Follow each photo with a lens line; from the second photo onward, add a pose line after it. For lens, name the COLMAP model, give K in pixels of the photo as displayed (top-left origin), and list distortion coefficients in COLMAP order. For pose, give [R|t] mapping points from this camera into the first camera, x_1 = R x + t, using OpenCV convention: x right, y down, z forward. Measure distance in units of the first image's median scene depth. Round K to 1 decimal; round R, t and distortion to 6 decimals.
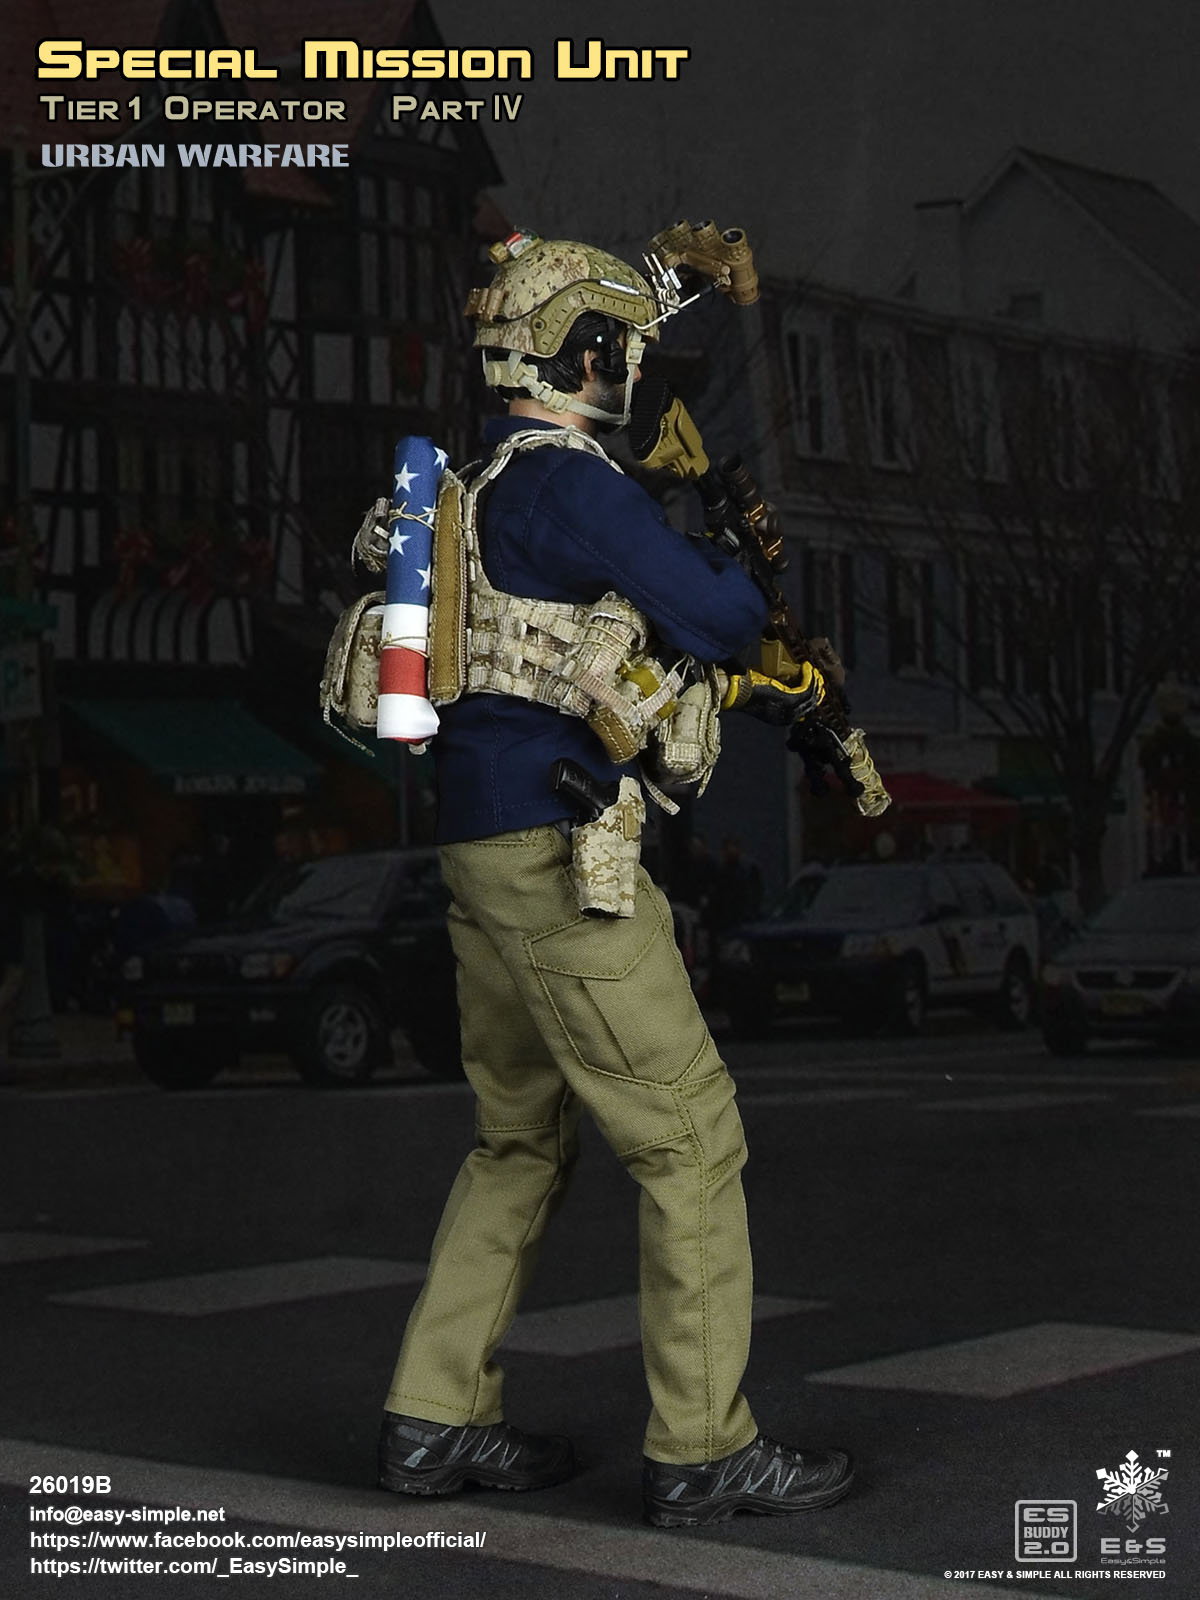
lens RADIAL K [[2416.5, 0, 600.0], [0, 2416.5, 800.0], [0, 0, 1]] dist [-0.003558, -0.007272]
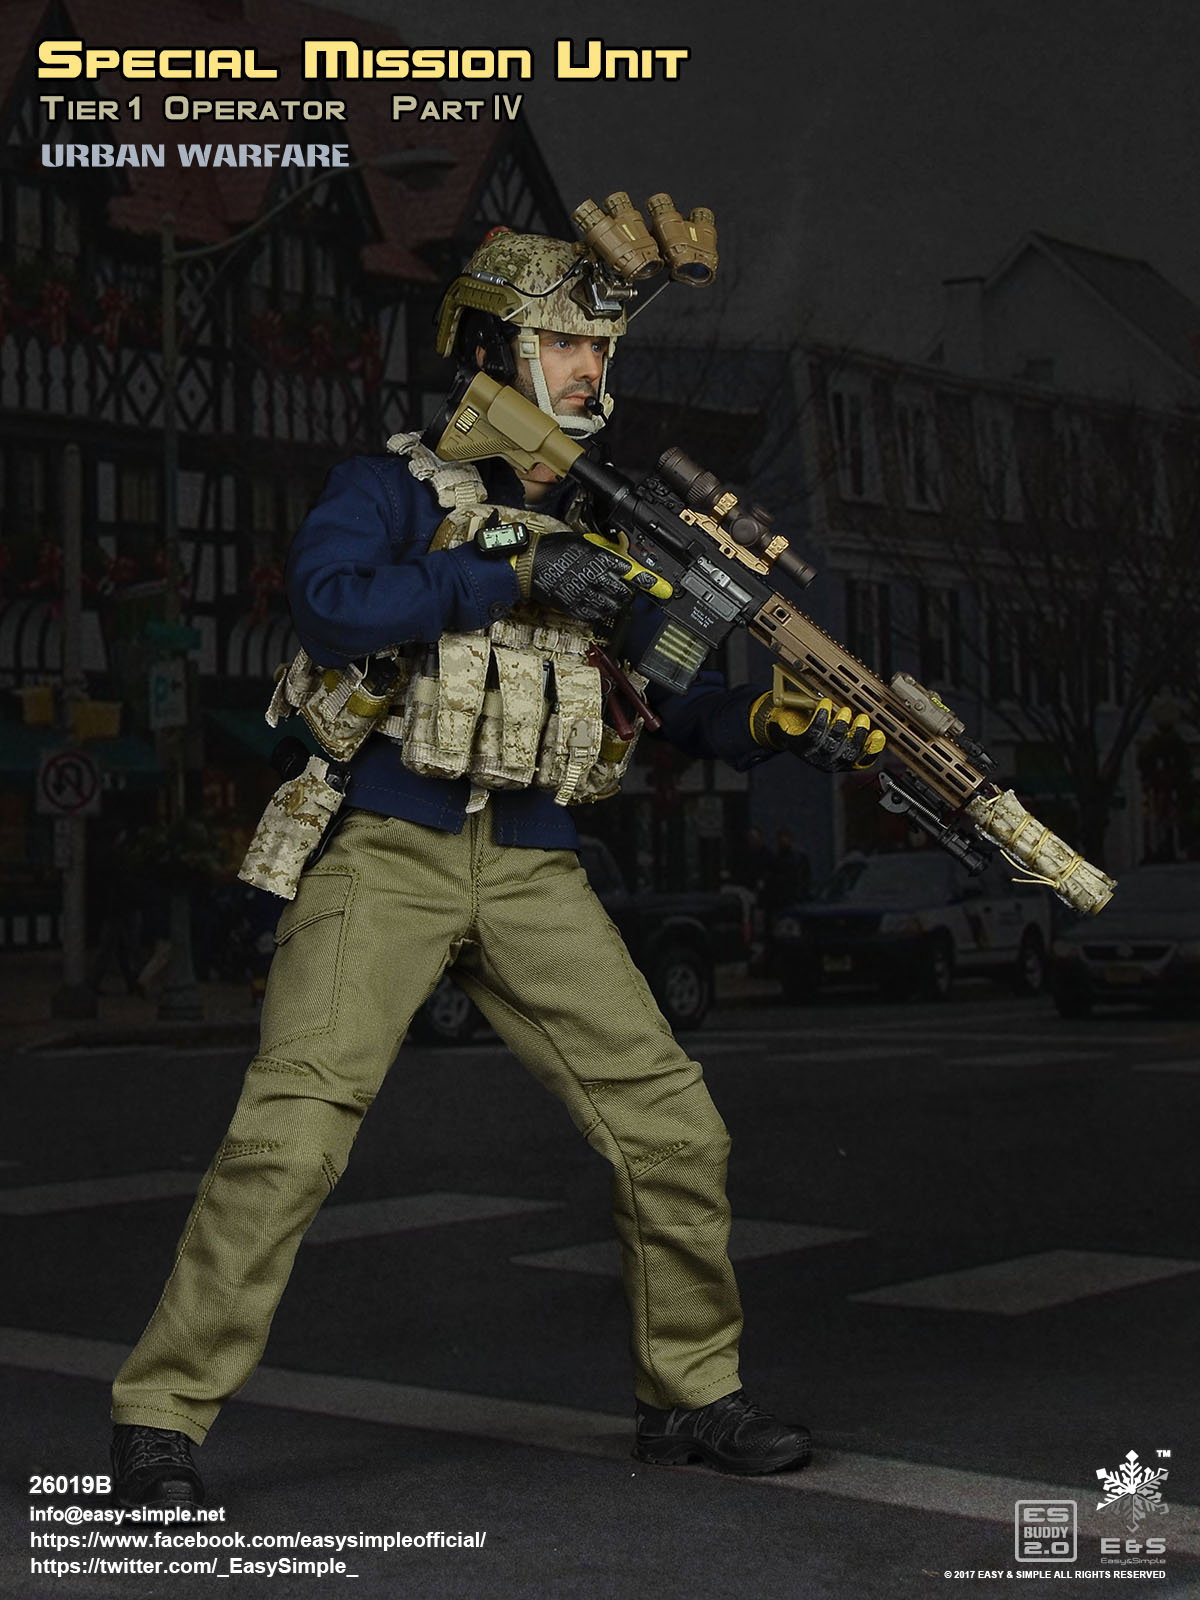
lens RADIAL K [[2416.8, 0, 600.0], [0, 2416.8, 800.0], [0, 0, 1]] dist [-0.005589, 0.002595]
pose [[1.000000, -0.000007, 0.000002, -0.033749], [0.000007, 1.000000, 0.000003, 0.001289], [-0.000002, -0.000003, 1.000000, -0.154937]]
